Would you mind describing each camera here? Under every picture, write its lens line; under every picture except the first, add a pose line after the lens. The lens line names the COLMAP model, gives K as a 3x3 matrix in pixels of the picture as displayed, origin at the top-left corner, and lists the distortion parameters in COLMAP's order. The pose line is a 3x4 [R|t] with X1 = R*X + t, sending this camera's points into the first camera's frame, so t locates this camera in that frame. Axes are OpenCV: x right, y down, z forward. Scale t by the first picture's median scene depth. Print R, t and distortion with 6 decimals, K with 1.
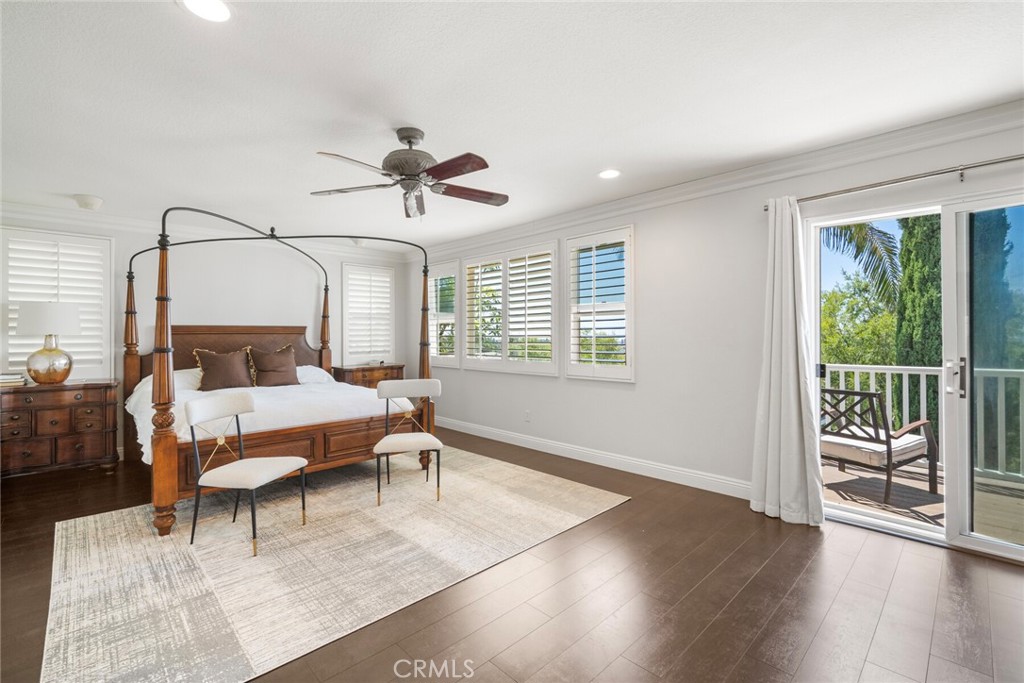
lens RADIAL K [[447.8, 0, 510.5], [0, 447.8, 339.4], [0, 0, 1]] dist [-0.009615, 0.002259]
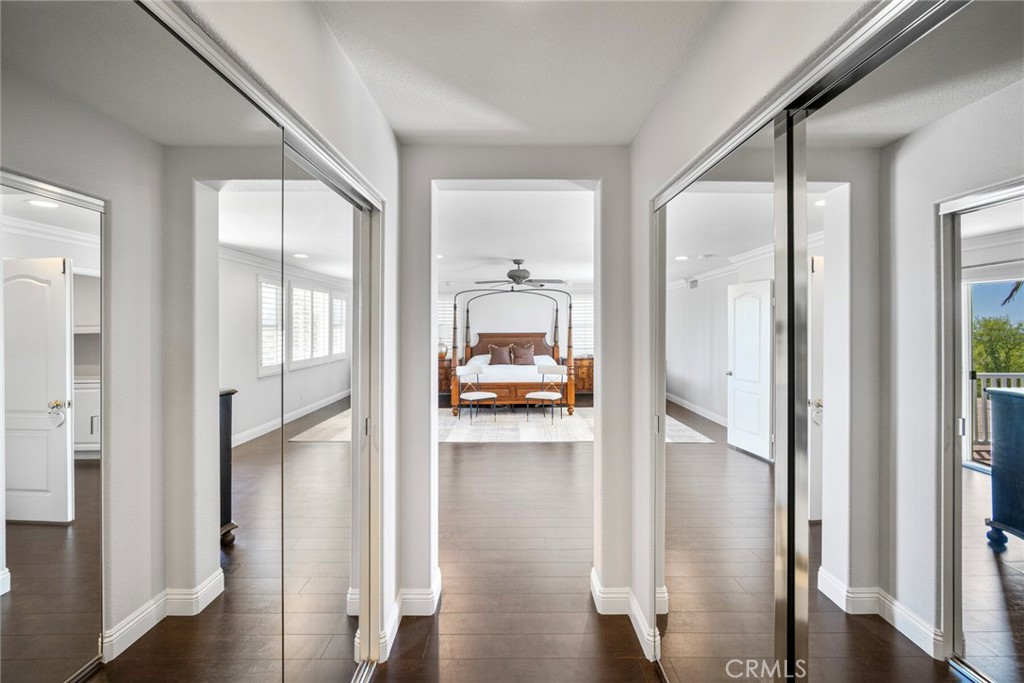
lens RADIAL K [[447.8, 0, 512.3], [0, 447.8, 333.9], [0, 0, 1]] dist [-0.009615, 0.002259]
pose [[0.724982, 0.014935, -0.688606, 0.805595], [-0.008886, 0.999884, 0.012332, -0.056462], [0.688711, -0.002822, 0.725031, -0.436257]]
